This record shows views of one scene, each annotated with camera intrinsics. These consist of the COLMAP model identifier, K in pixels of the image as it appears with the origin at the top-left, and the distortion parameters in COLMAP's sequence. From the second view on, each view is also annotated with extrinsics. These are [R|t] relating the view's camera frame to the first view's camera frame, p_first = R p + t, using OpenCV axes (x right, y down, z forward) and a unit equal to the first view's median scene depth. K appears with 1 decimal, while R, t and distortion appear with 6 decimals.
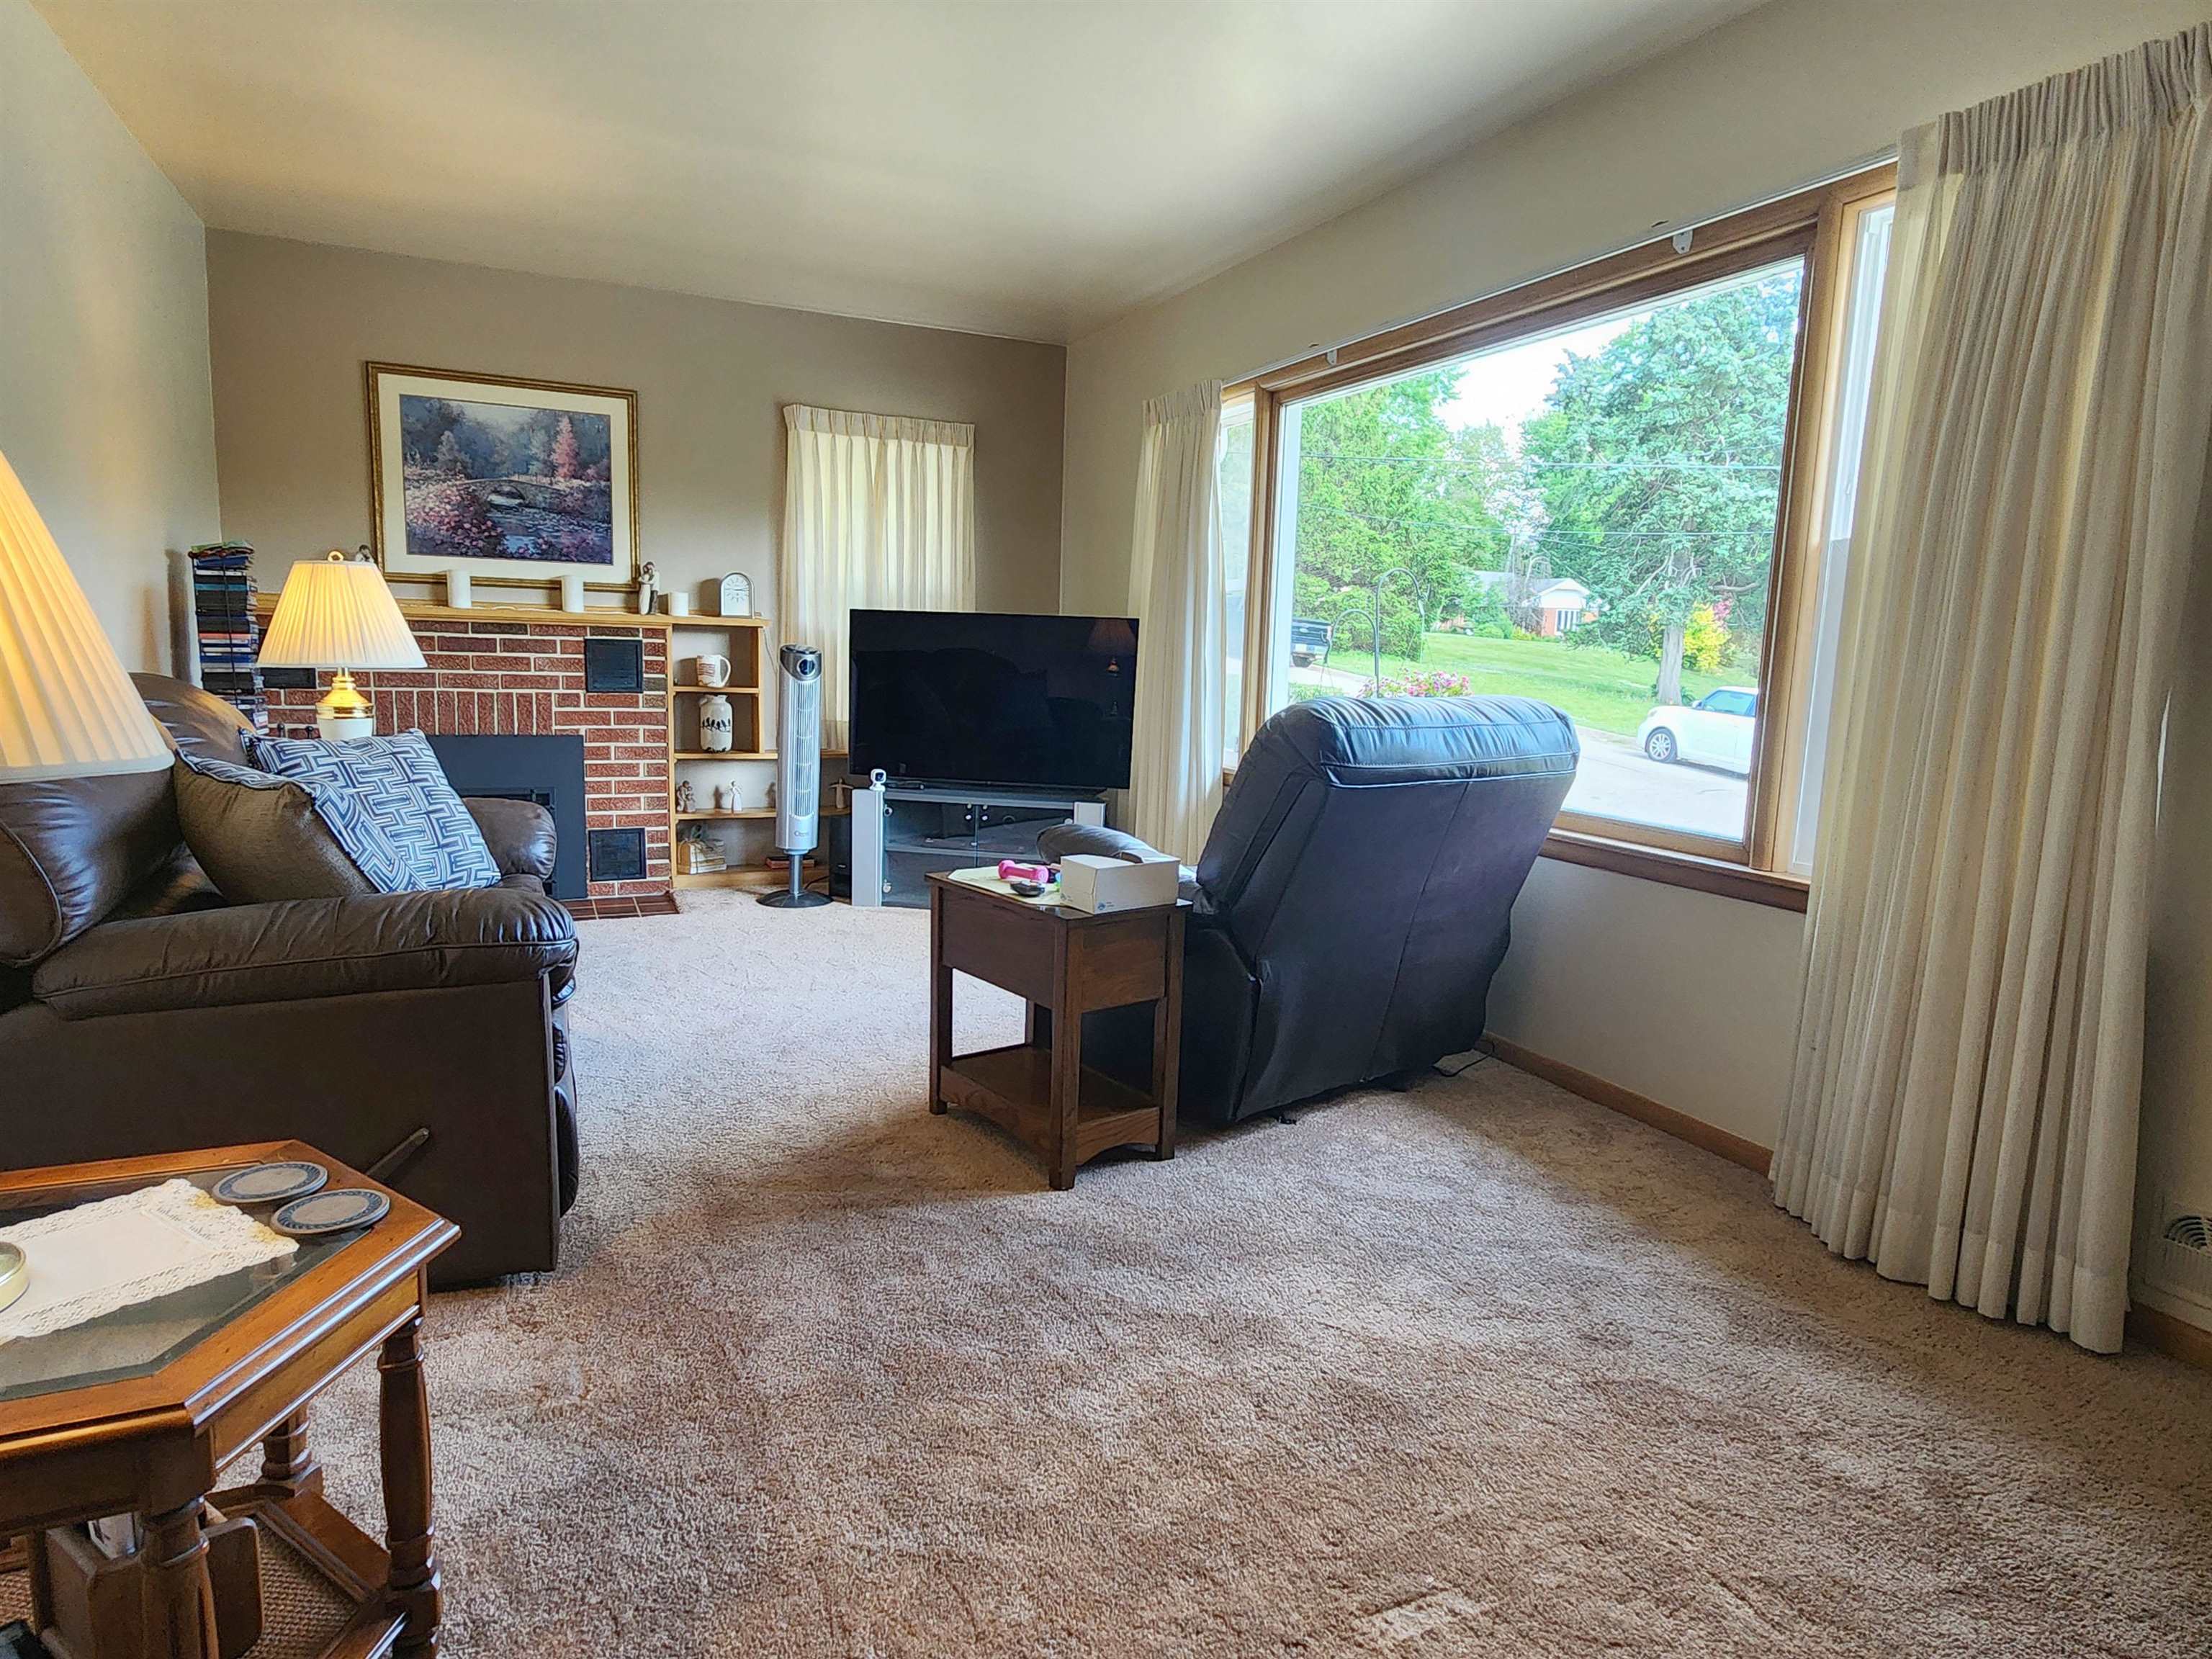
lens RADIAL K [[1327.3, 0, 1099.2], [0, 1327.3, 835.5], [0, 0, 1]] dist [-0.000125, -0.001134]
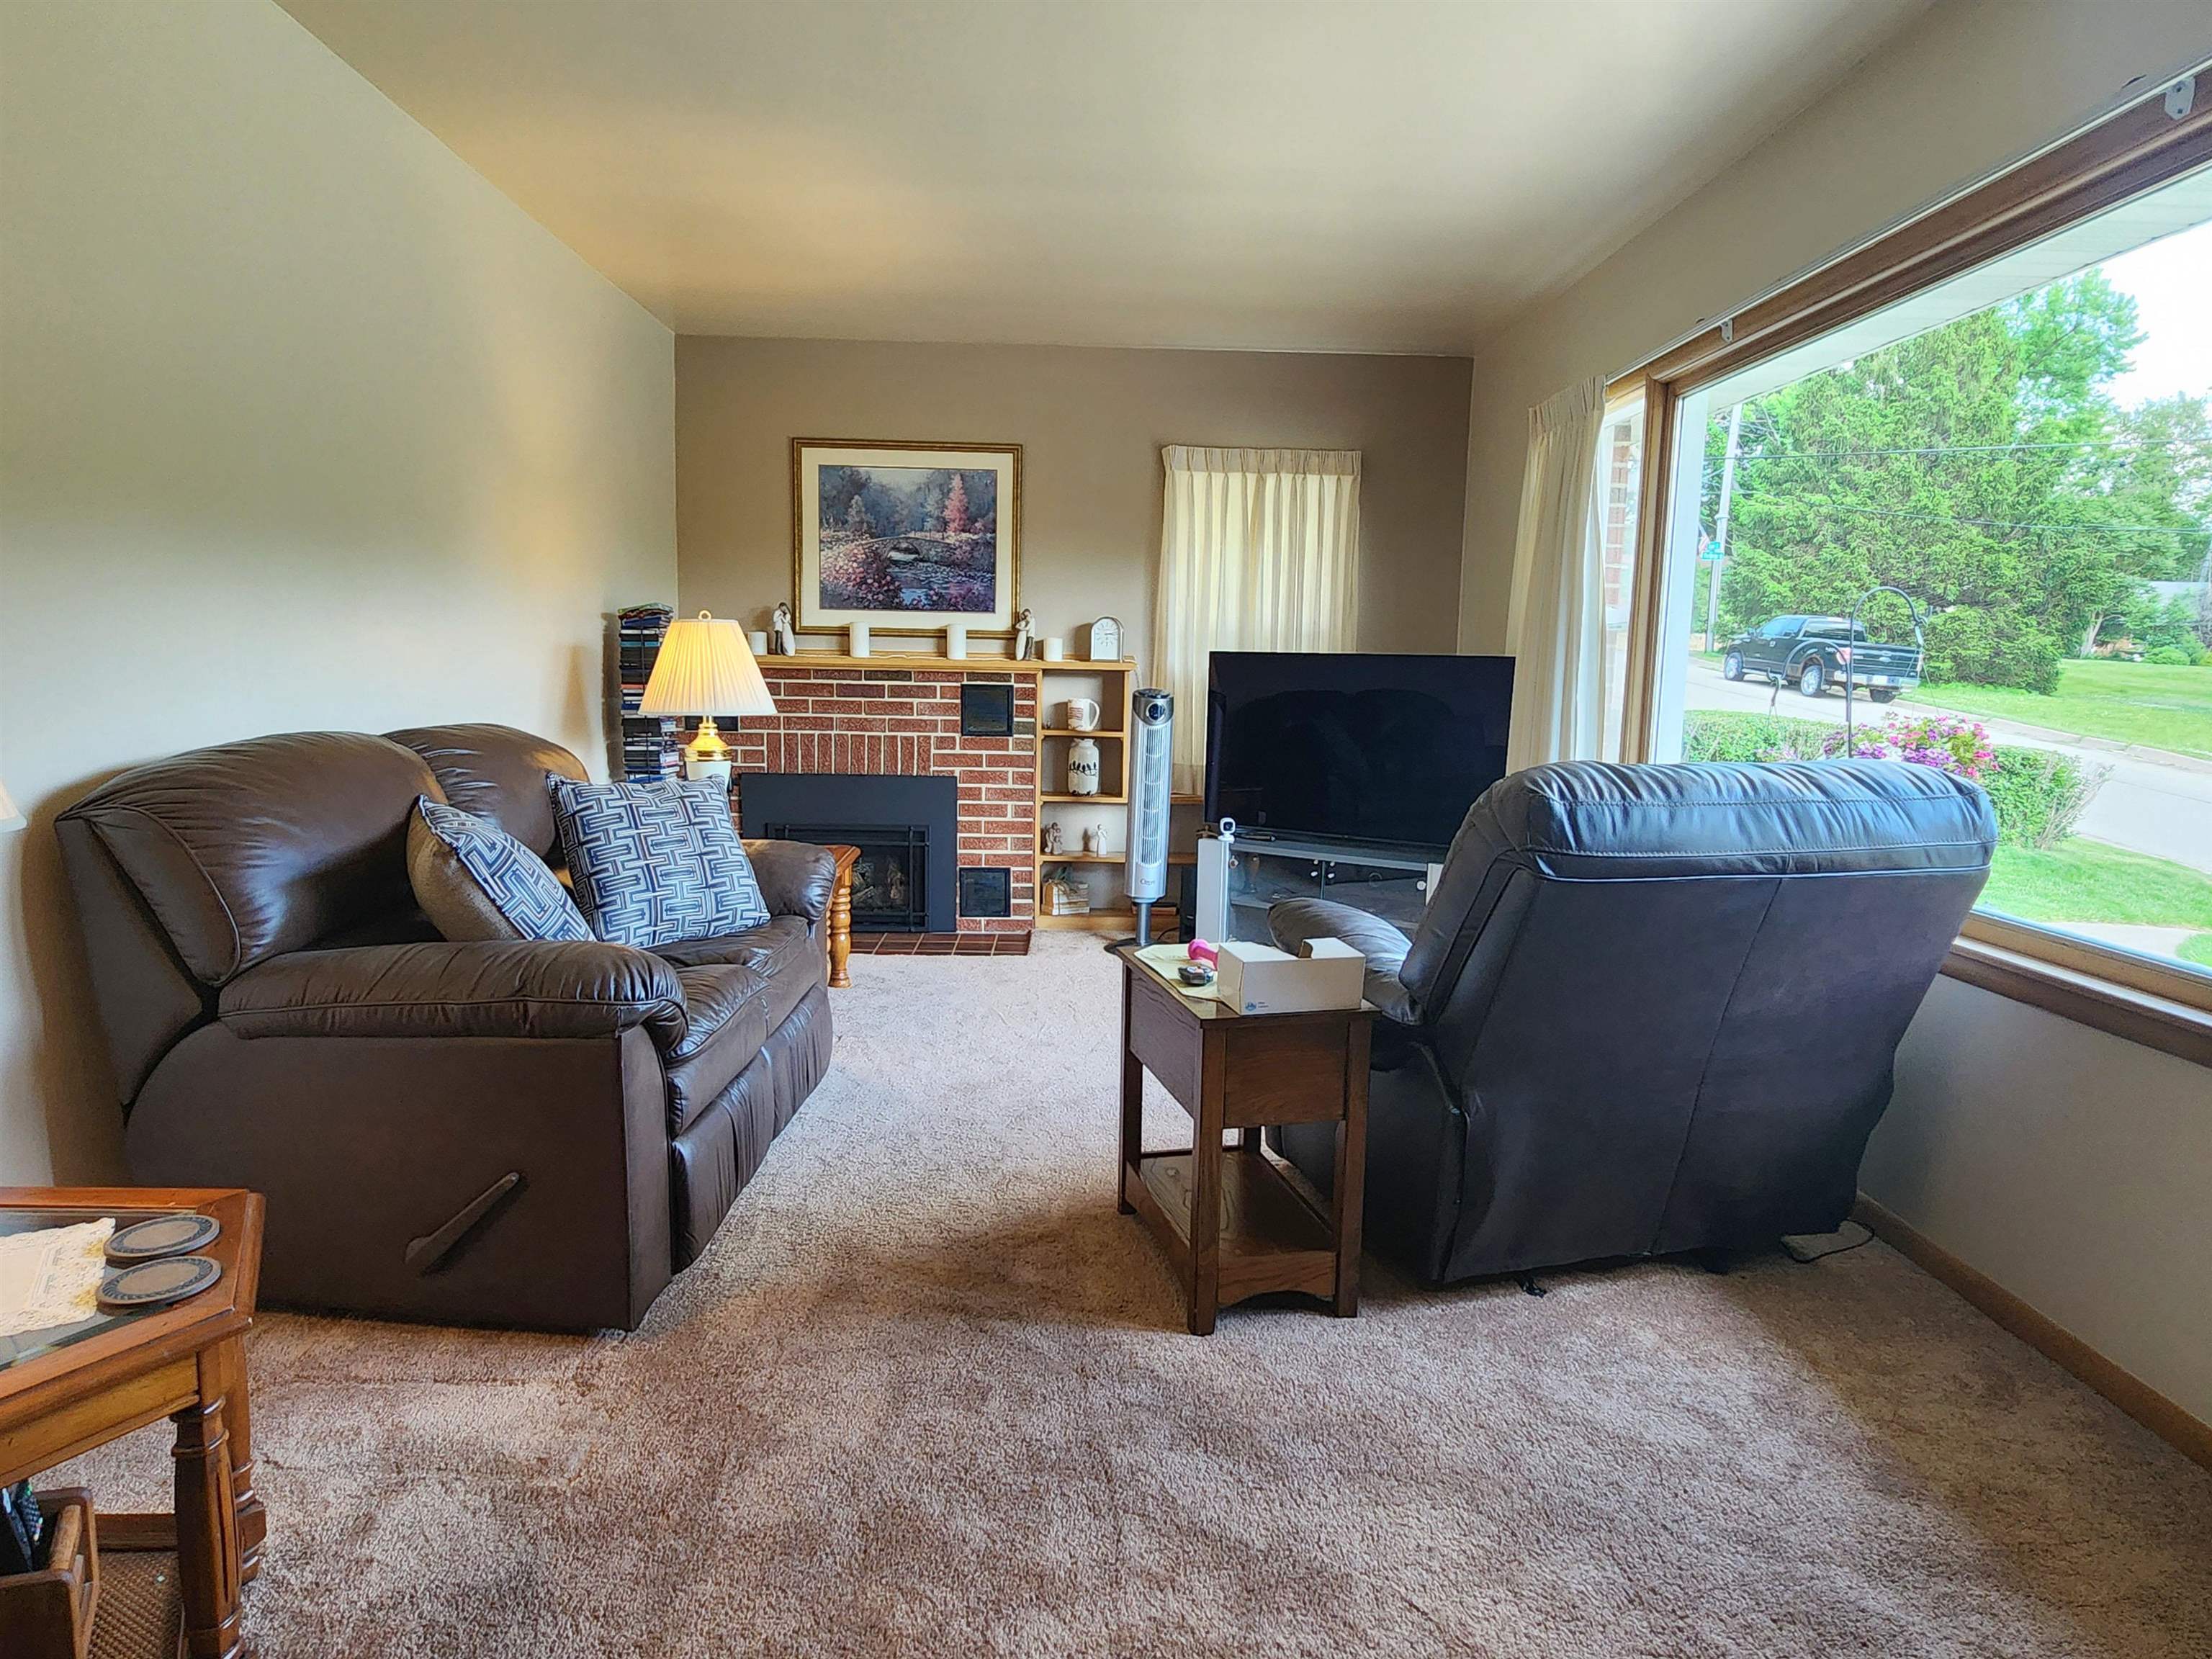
lens RADIAL K [[1306.8, 0, 1106.0], [0, 1306.8, 829.5], [0, 0, 1]] dist [0.001433, 0.000653]
pose [[0.913895, 0.037492, -0.404216, 0.139620], [-0.048573, 0.998672, -0.017192, -0.022602], [0.403034, 0.035346, 0.914502, 0.111904]]
